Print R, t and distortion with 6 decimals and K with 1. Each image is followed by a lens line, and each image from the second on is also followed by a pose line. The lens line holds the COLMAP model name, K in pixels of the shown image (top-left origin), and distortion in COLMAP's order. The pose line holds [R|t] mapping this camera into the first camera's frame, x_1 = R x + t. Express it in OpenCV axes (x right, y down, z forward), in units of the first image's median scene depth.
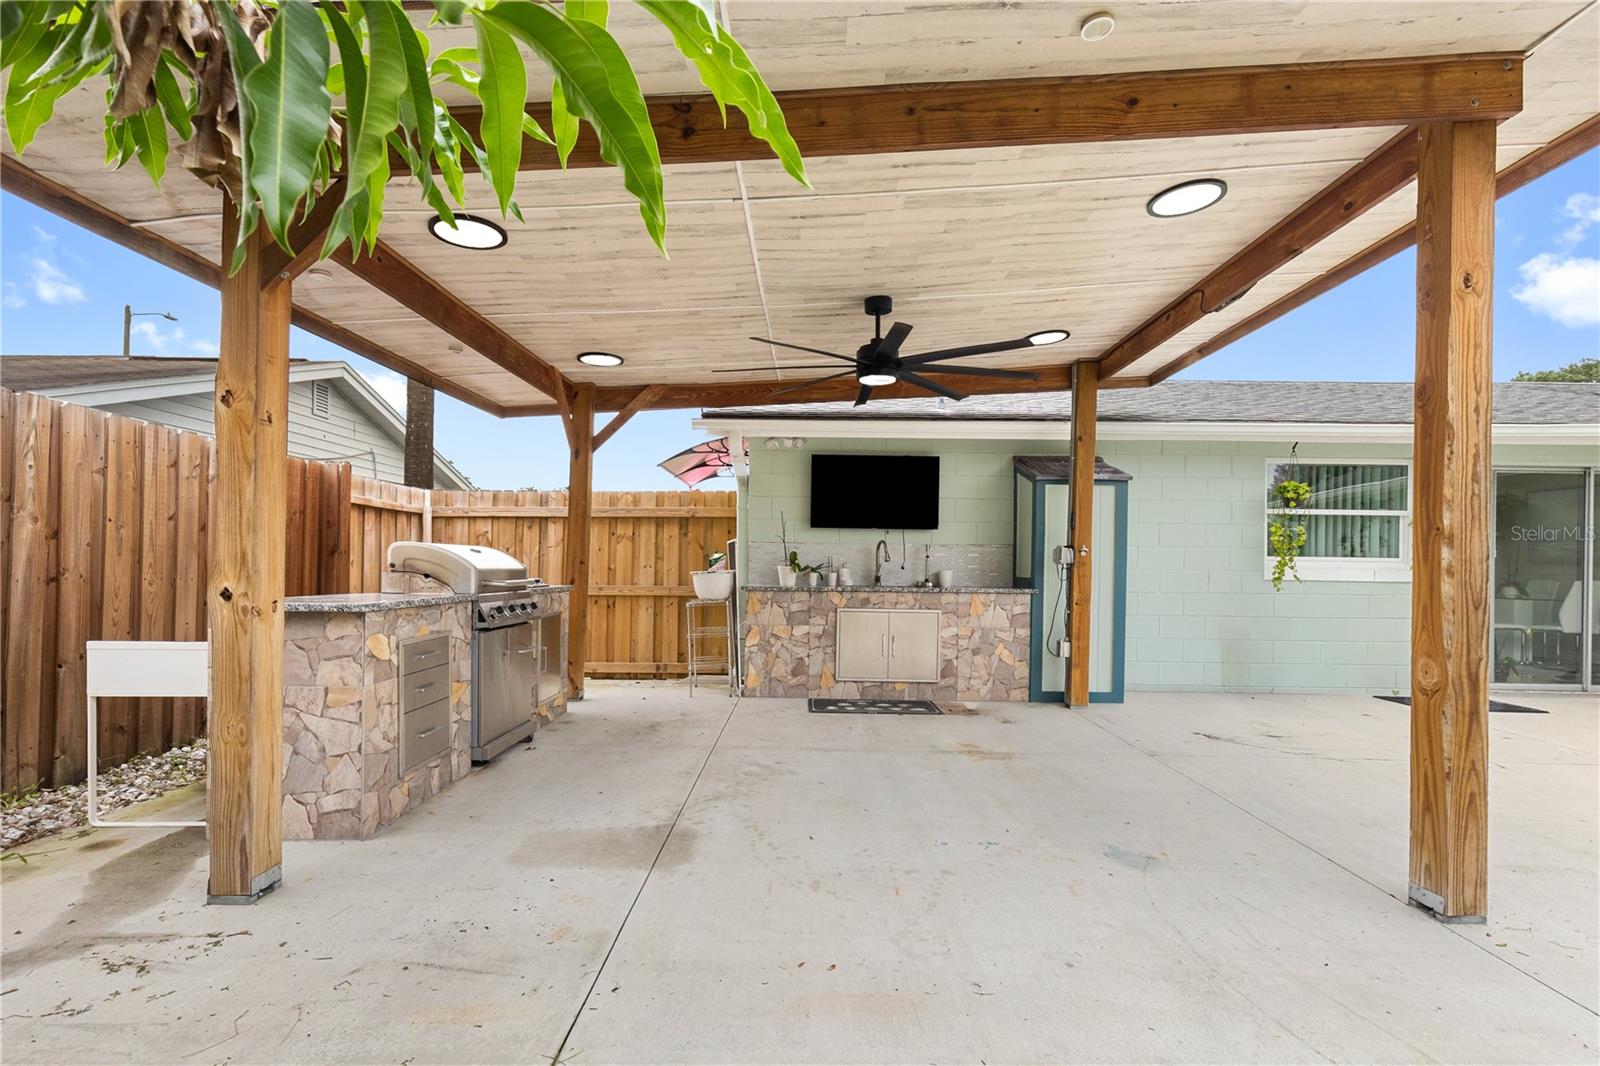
lens RADIAL K [[729.9, 0, 803.8], [0, 729.9, 551.3], [0, 0, 1]] dist [0.005189, -0.000101]
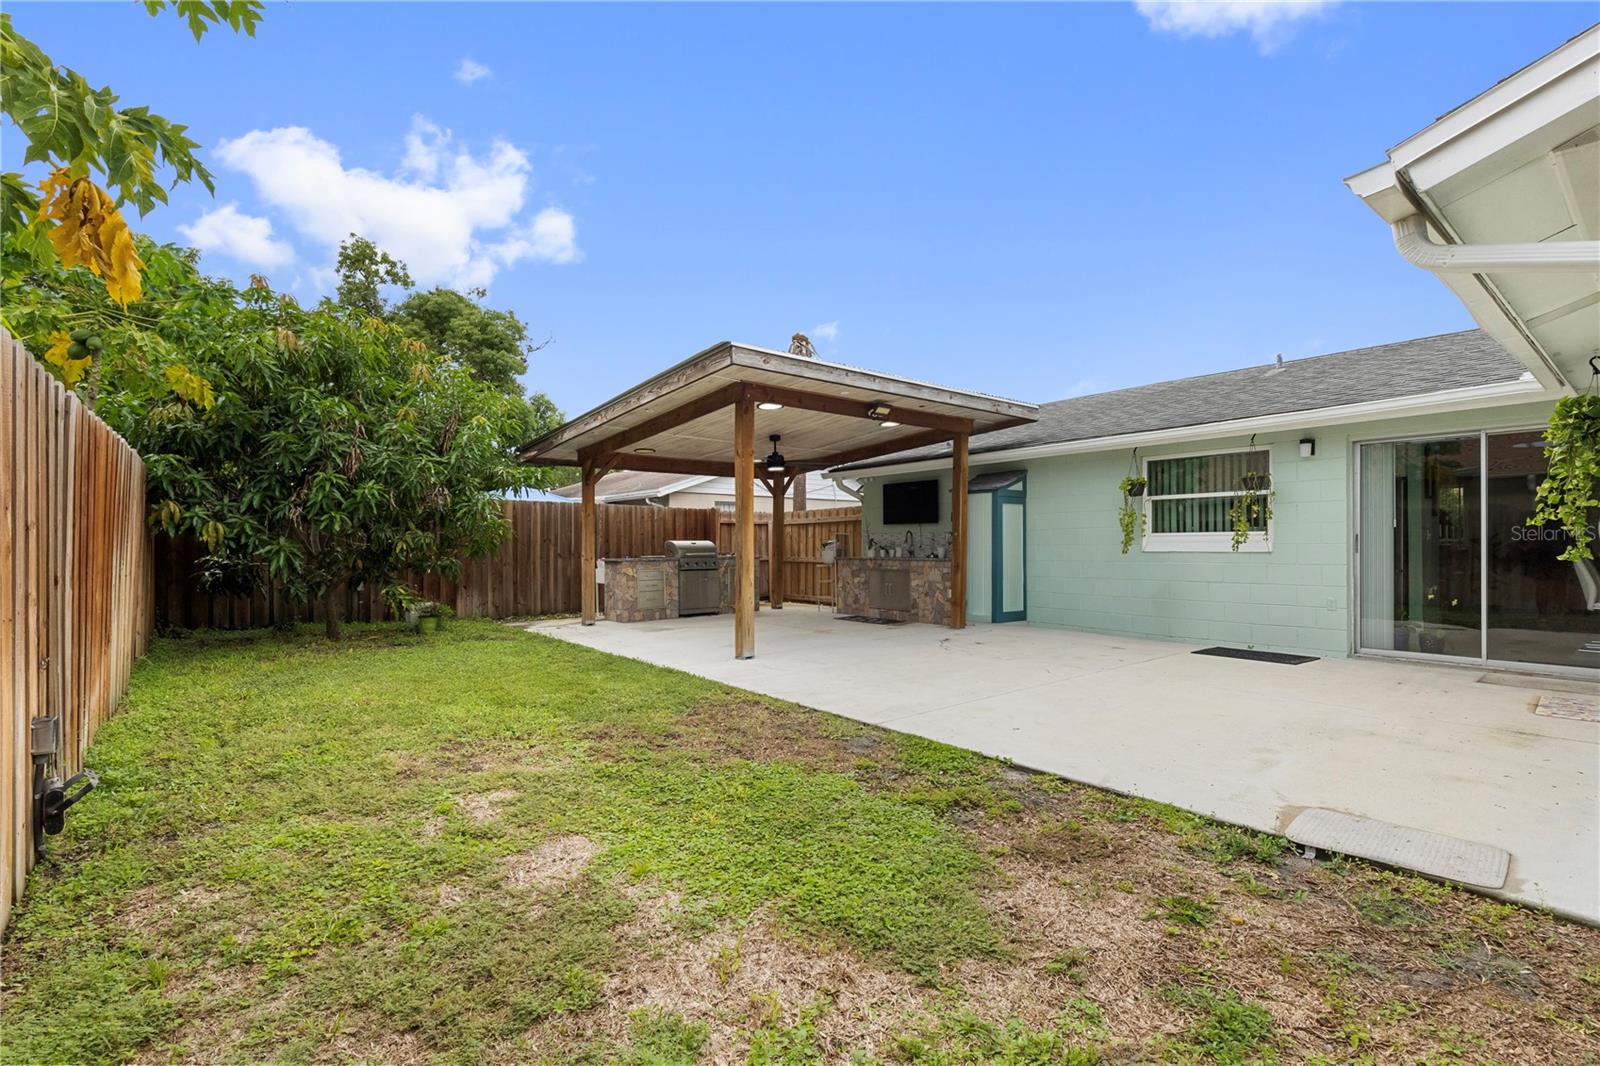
lens RADIAL K [[724.6, 0, 801.6], [0, 724.6, 549.4], [0, 0, 1]] dist [0.004717, -0.000614]
pose [[0.636583, -0.012065, -0.771114, 1.373182], [0.026888, 0.999617, 0.006557, 0.012200], [0.770739, -0.024908, 0.636663, -0.311740]]
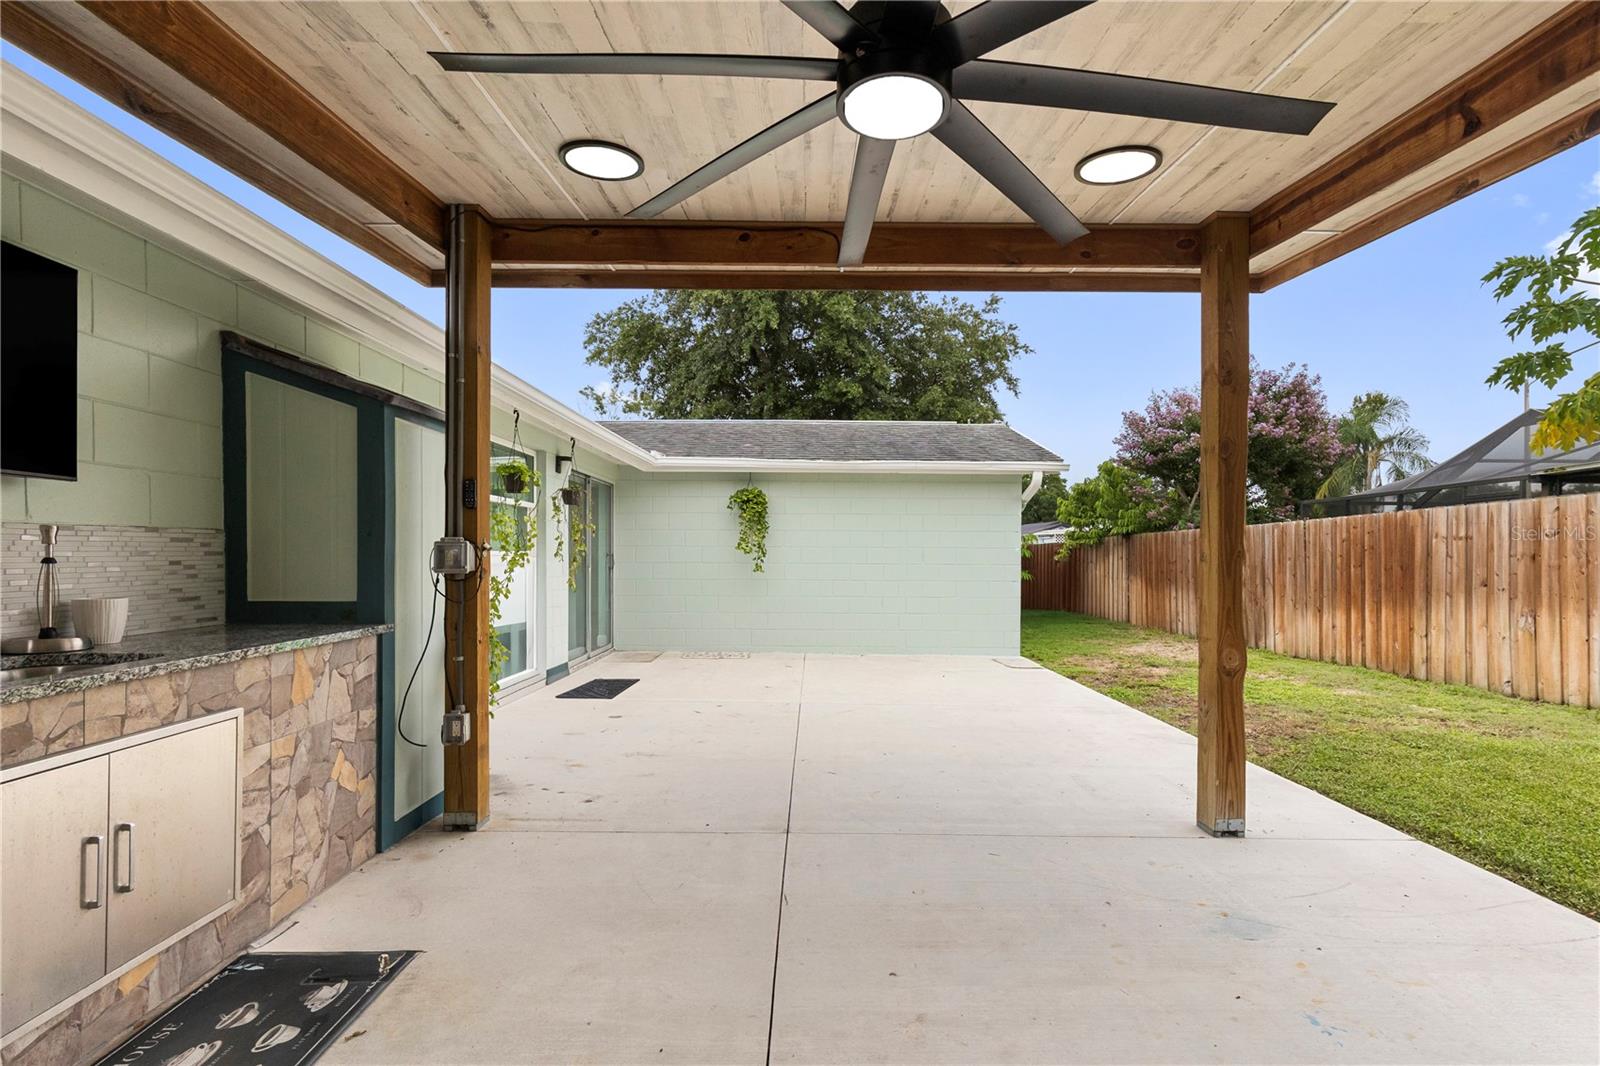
lens RADIAL K [[736.0, 0, 811.8], [0, 736.0, 554.4], [0, 0, 1]] dist [0.009351, 0.000177]
pose [[-0.020776, -0.011757, 0.999715, -0.194155], [-0.023473, 0.999661, 0.011268, -0.008396], [-0.999509, -0.023232, -0.021045, 0.723964]]
